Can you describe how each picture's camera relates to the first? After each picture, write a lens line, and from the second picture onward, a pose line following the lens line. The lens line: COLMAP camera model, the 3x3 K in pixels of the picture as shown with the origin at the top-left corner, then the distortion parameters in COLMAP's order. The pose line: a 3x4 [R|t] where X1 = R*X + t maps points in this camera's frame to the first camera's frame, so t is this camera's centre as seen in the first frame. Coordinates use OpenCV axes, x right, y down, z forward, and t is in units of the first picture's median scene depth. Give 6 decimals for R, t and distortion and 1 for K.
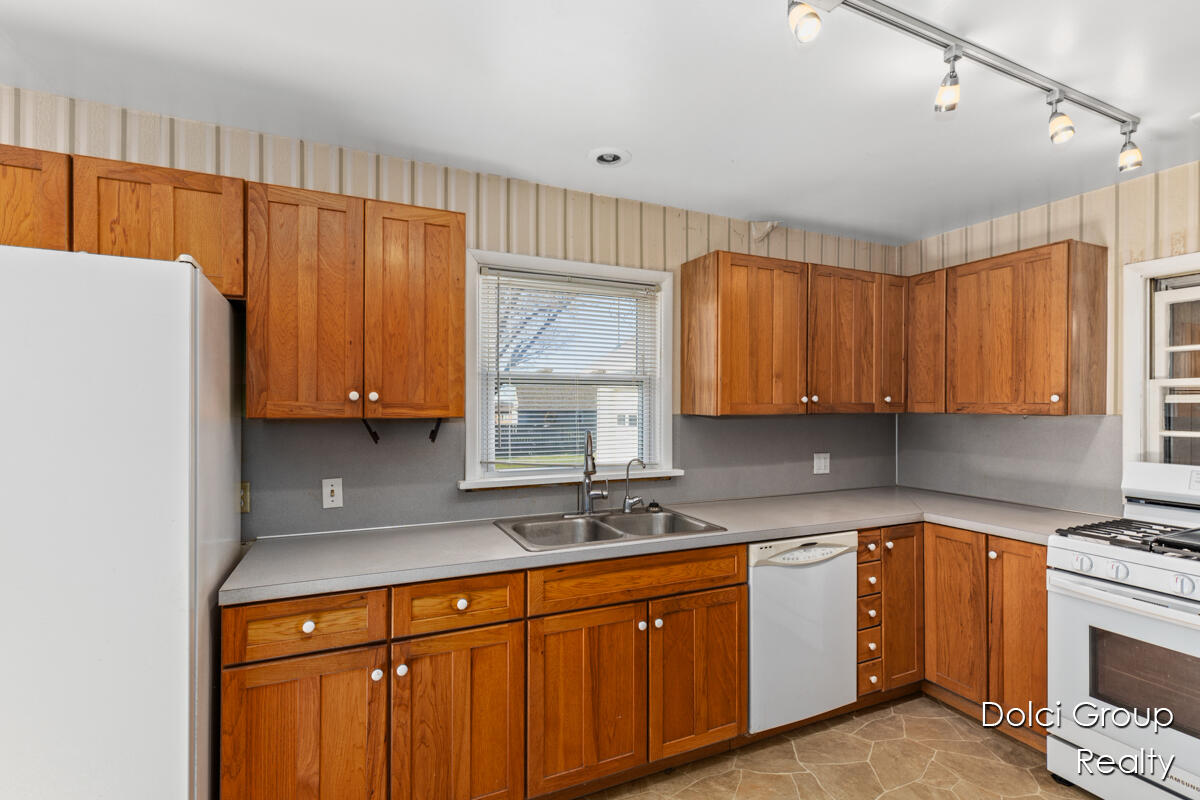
lens RADIAL K [[551.2, 0, 598.9], [0, 551.2, 403.4], [0, 0, 1]] dist [0.000009, 0.000051]
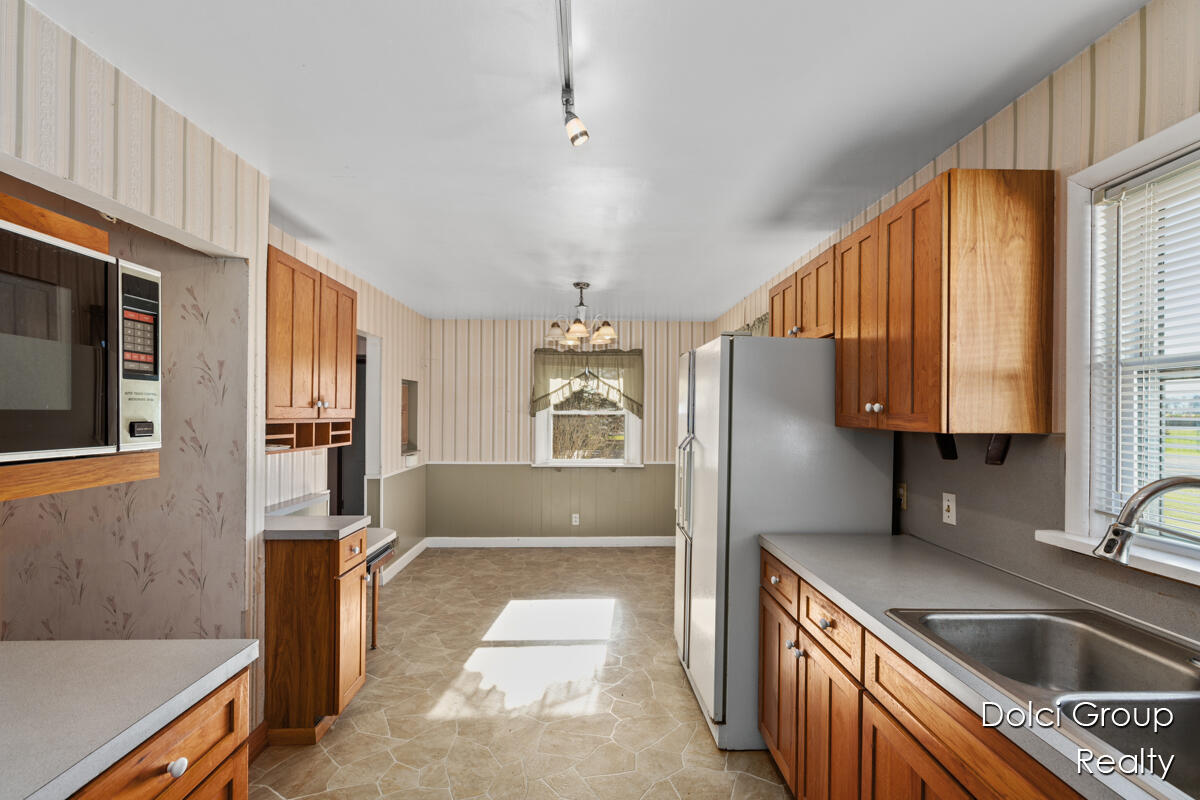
lens RADIAL K [[551.2, 0, 600.1], [0, 551.2, 408.4], [0, 0, 1]] dist [0.000009, 0.000051]
pose [[-0.400747, -0.008233, -0.916152, 0.632740], [-0.000659, 0.999962, -0.008698, -0.001704], [0.916189, -0.002882, -0.400737, 0.829988]]
